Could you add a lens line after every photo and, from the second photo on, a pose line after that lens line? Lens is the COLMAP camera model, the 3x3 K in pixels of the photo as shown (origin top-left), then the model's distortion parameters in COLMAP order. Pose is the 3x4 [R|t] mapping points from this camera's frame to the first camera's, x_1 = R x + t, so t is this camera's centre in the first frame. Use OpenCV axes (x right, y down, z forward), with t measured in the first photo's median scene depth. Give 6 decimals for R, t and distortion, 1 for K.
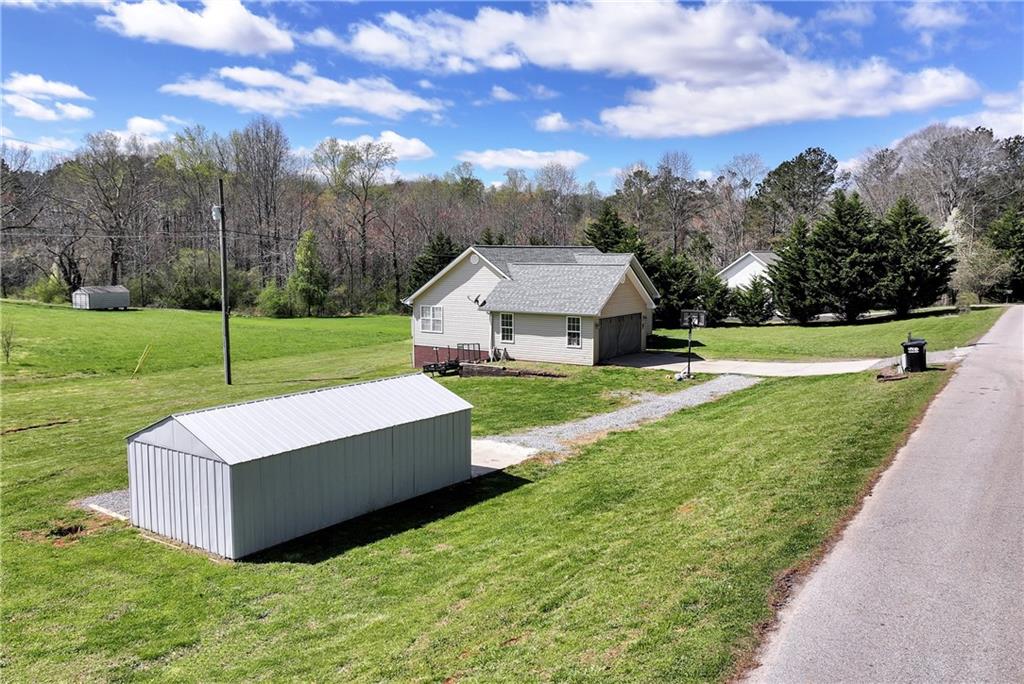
lens RADIAL K [[857.0, 0, 508.6], [0, 857.0, 342.7], [0, 0, 1]] dist [0.004792, 0.008501]
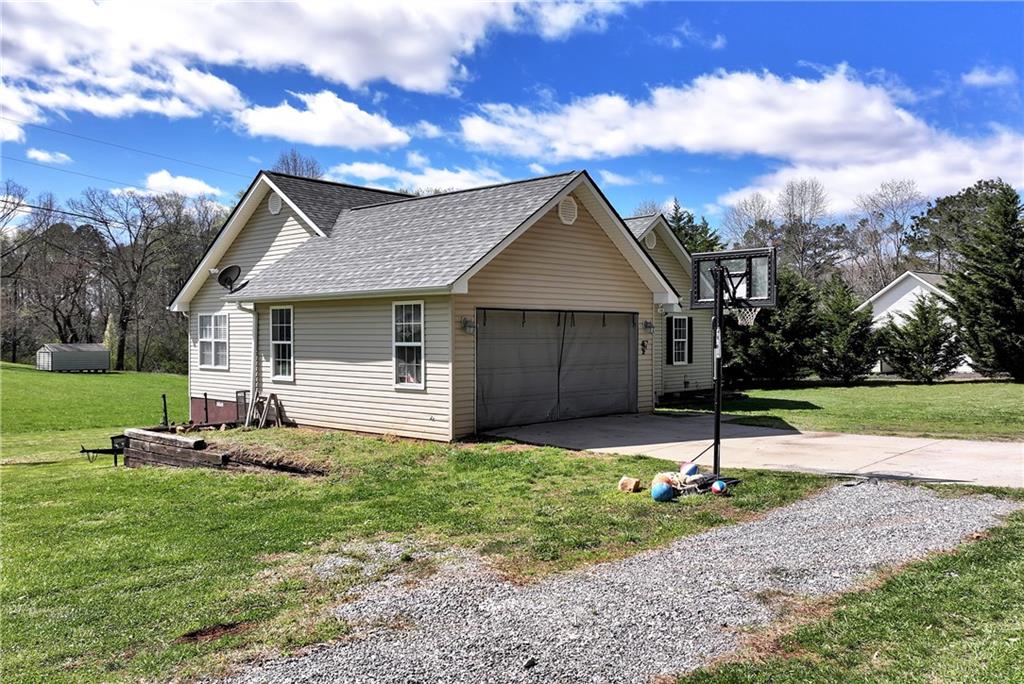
lens RADIAL K [[857.0, 0, 517.2], [0, 857.0, 340.7], [0, 0, 1]] dist [0.004792, 0.008501]
pose [[0.988992, 0.000066, -0.147968, 0.163232], [-0.015159, 0.994783, -0.100882, 0.019386], [0.147189, 0.102014, 0.983834, 0.619442]]
